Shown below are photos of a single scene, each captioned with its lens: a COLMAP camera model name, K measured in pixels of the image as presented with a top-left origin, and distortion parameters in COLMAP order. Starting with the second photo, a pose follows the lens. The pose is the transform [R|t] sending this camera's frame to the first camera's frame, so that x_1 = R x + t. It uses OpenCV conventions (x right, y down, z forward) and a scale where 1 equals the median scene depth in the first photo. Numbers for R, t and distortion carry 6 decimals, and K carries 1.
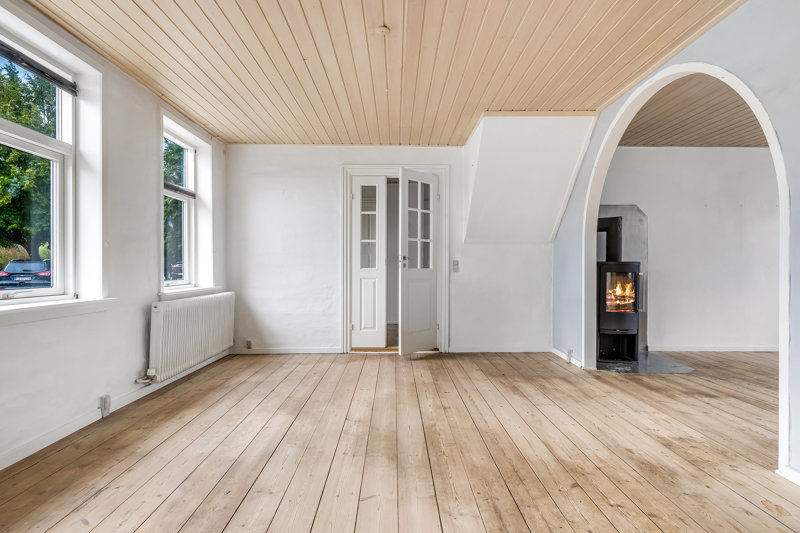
lens RADIAL K [[325.6, 0, 400.0], [0, 325.6, 266.5], [0, 0, 1]] dist [-0.000292, -0.000039]
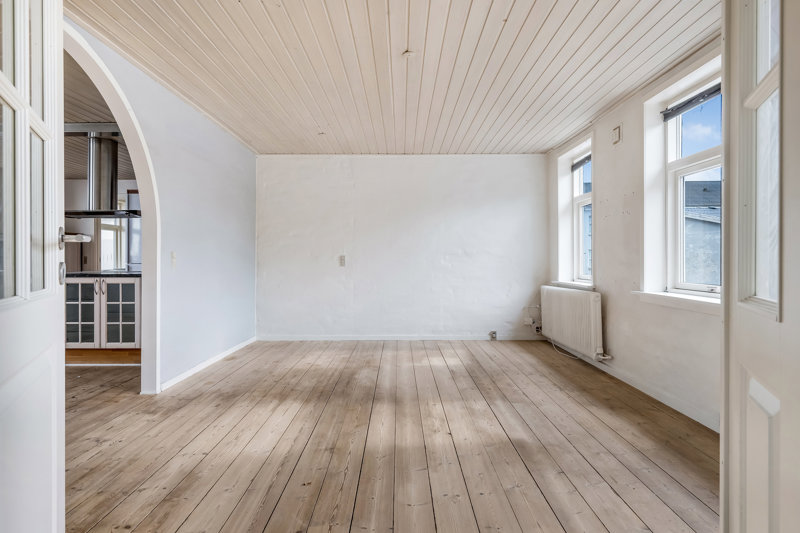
lens RADIAL K [[325.6, 0, 400.0], [0, 325.6, 266.5], [0, 0, 1]] dist [-0.000292, -0.000039]
pose [[-0.999893, -0.003284, 0.014237, -0.040283], [-0.002967, 0.999750, 0.022183, -0.020749], [-0.014306, 0.022138, -0.999653, 2.155388]]
